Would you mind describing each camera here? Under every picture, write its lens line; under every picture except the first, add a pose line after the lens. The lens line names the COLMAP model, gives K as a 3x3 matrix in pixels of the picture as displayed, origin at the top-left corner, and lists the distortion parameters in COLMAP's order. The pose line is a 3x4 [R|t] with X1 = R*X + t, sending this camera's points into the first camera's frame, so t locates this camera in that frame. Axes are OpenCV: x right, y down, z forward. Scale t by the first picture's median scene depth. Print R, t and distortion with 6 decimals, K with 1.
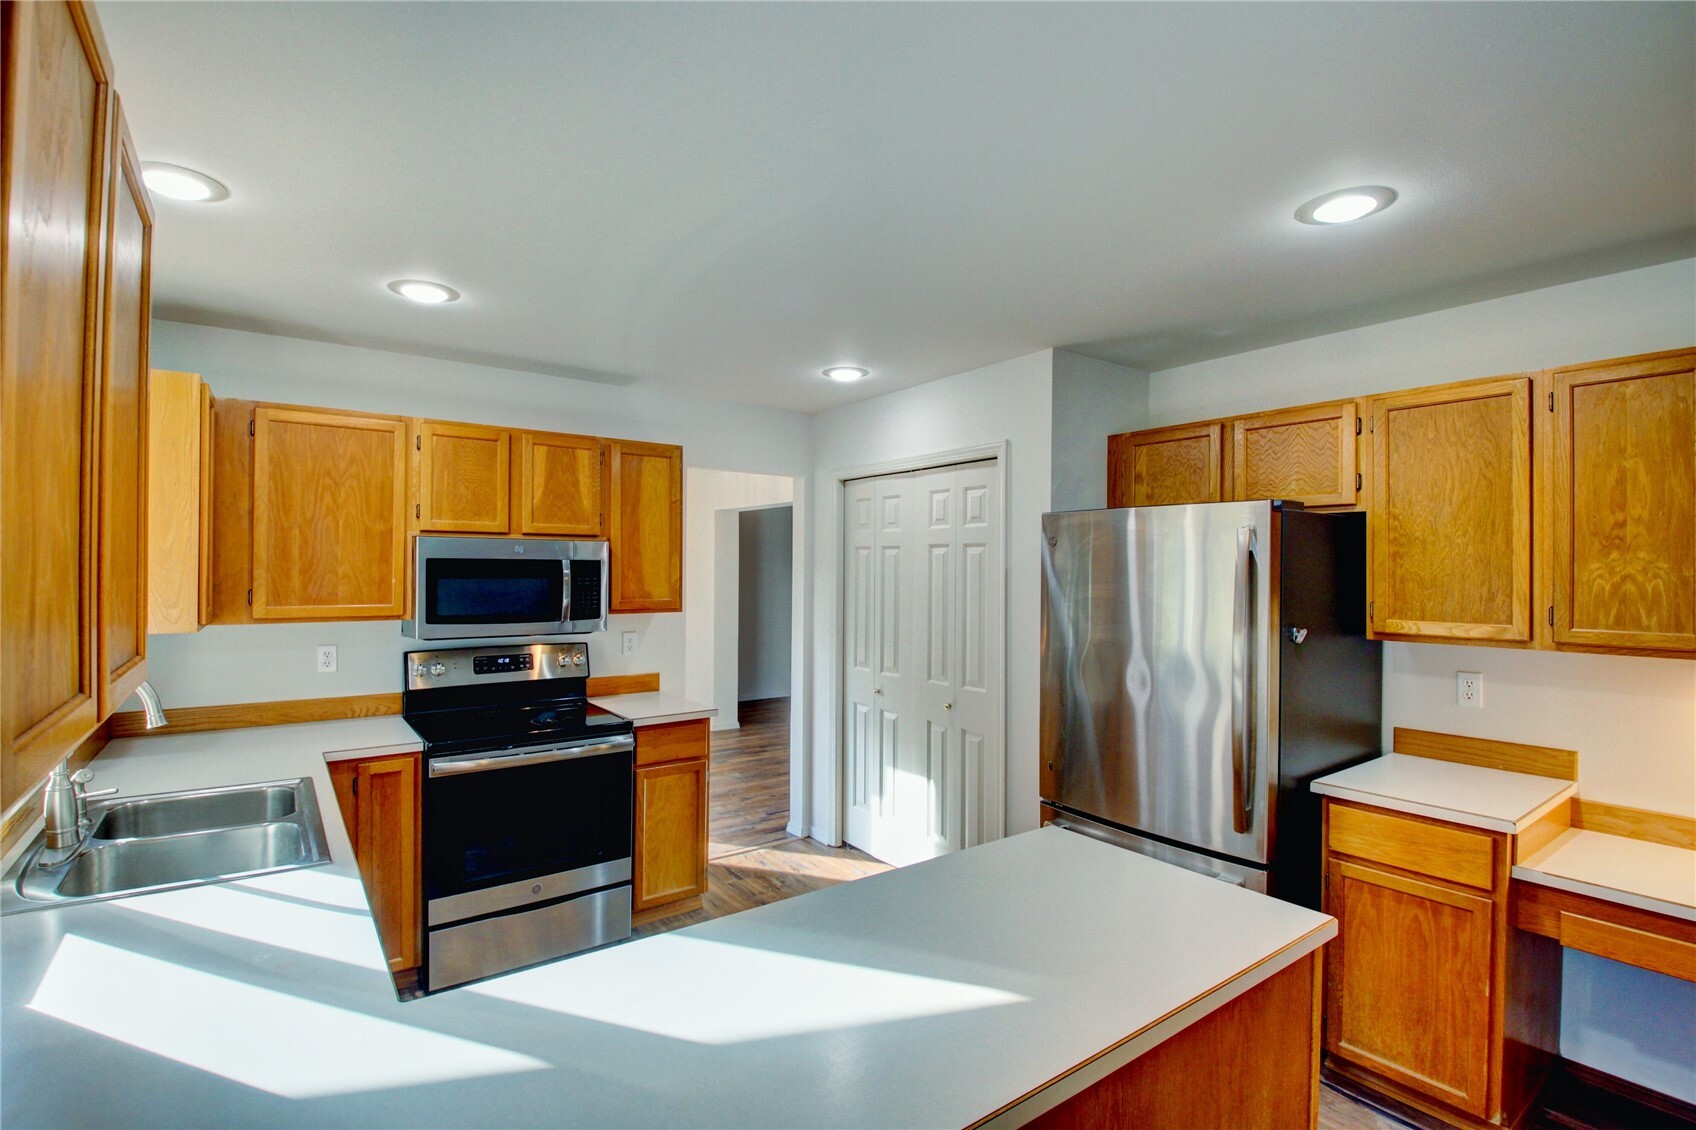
lens RADIAL K [[787.1, 0, 837.8], [0, 787.1, 566.7], [0, 0, 1]] dist [-0.002511, -0.014757]
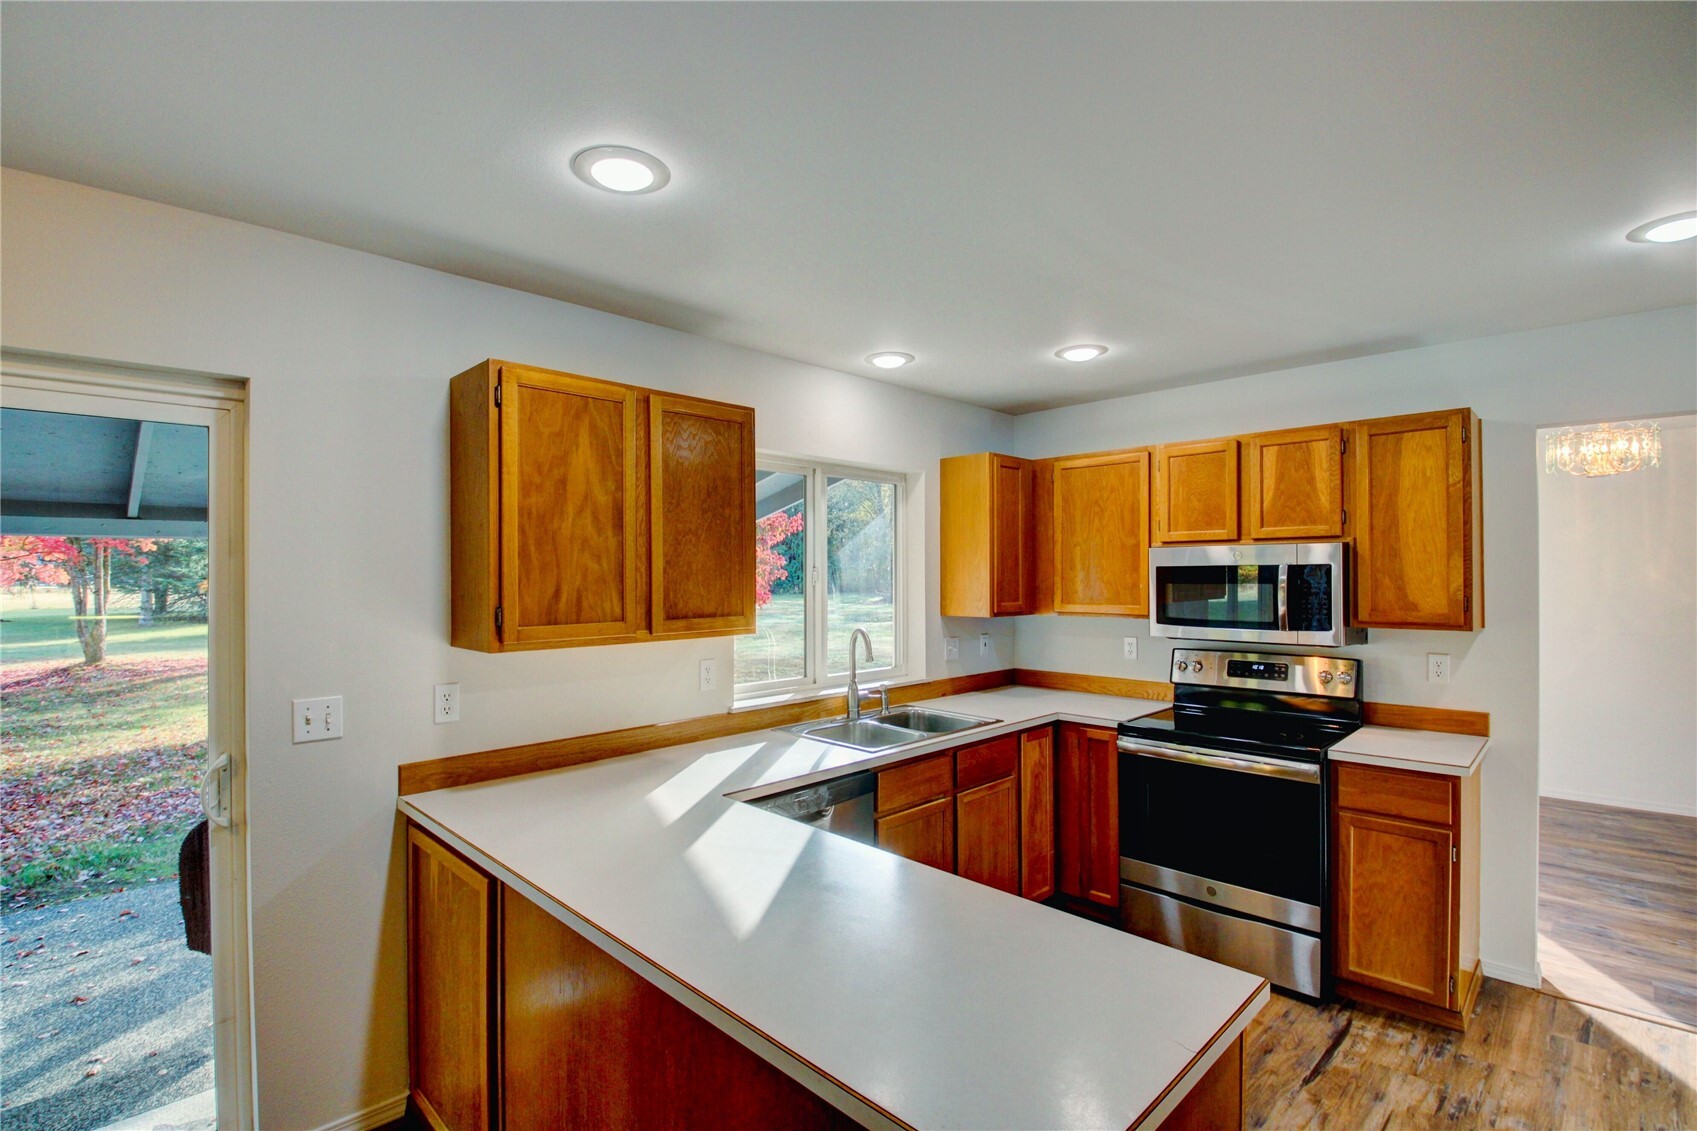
lens RADIAL K [[787.6, 0, 827.6], [0, 787.6, 568.2], [0, 0, 1]] dist [-0.002511, -0.014757]
pose [[0.136566, -0.015571, -0.990509, 0.499829], [0.010774, 0.999841, -0.014232, 0.002373], [0.990572, -0.008728, 0.136712, 0.333322]]
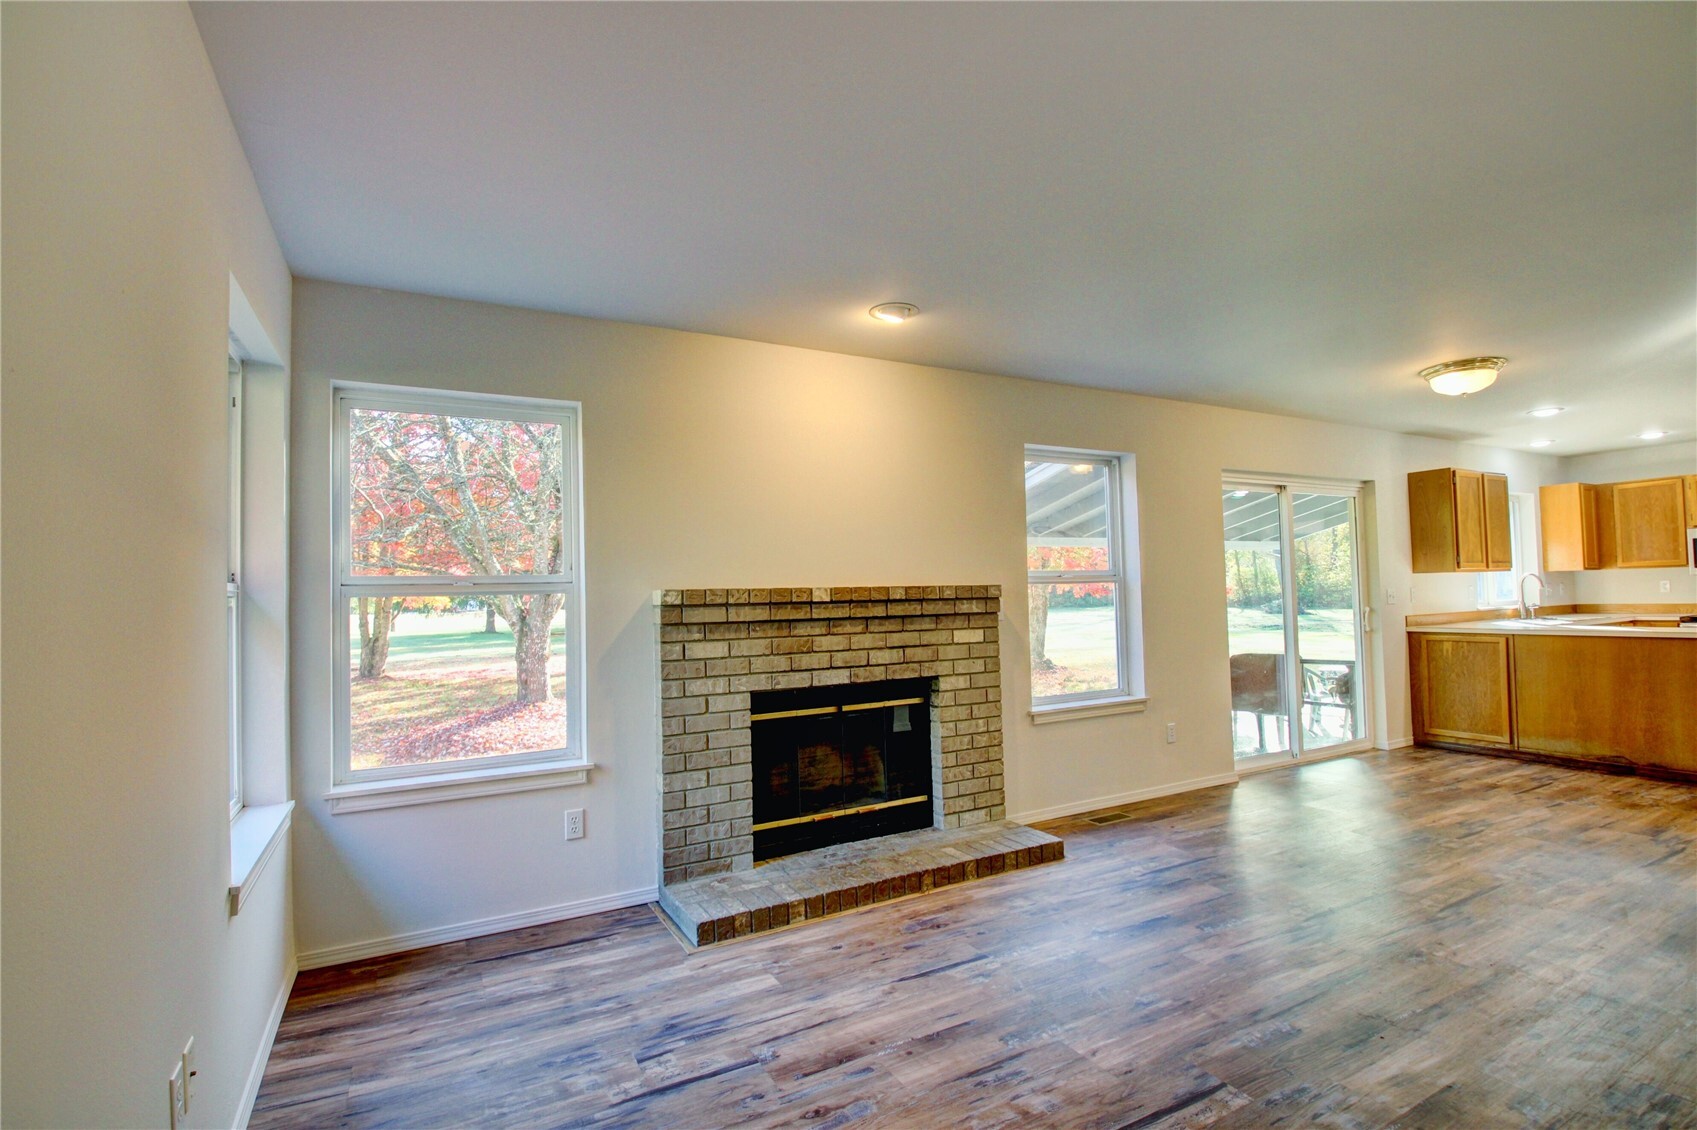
lens RADIAL K [[787.6, 0, 834.9], [0, 787.6, 568.5], [0, 0, 1]] dist [-0.002511, -0.014757]
pose [[-0.148480, -0.039268, -0.988135, 1.783789], [0.030661, 0.998548, -0.044289, 0.086832], [0.988440, -0.036873, -0.147061, -0.972756]]
